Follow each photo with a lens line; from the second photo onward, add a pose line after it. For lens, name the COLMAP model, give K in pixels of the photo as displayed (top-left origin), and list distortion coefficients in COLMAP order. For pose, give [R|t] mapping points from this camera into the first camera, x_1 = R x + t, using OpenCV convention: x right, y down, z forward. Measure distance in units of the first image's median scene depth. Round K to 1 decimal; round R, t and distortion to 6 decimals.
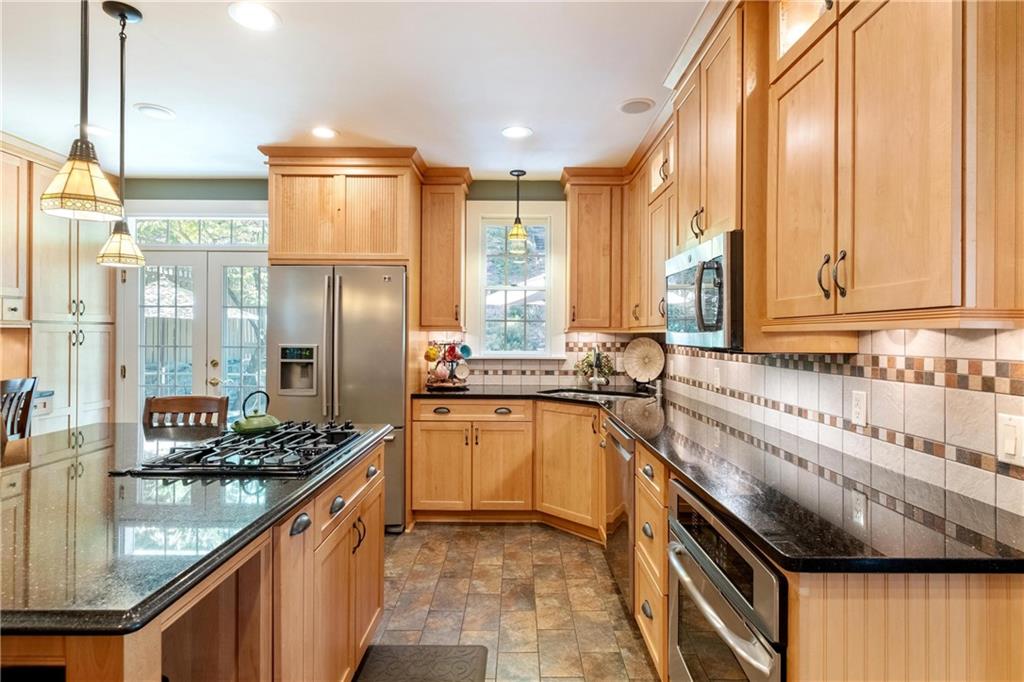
lens RADIAL K [[541.1, 0, 514.2], [0, 541.1, 338.4], [0, 0, 1]] dist [0.000247, -0.000364]
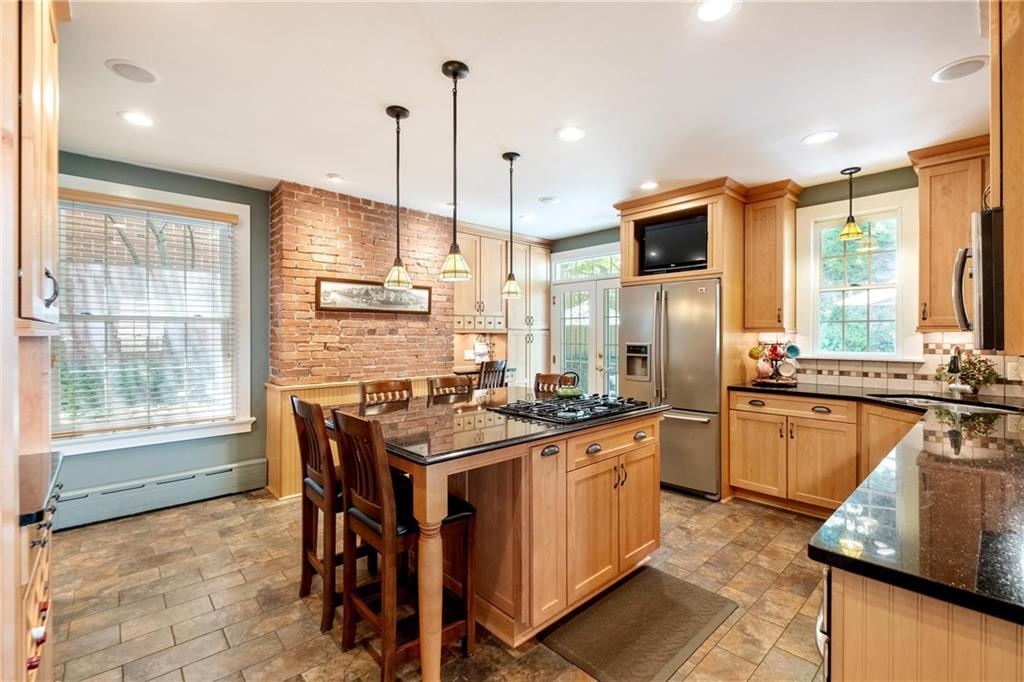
lens RADIAL K [[447.2, 0, 512.0], [0, 447.2, 341.0], [0, 0, 1]] dist [-0.002116, -0.001109]
pose [[0.679775, 0.003987, -0.733410, 0.198945], [-0.001183, 0.999990, 0.004339, 0.000976], [0.733420, -0.002082, 0.679773, -0.003599]]
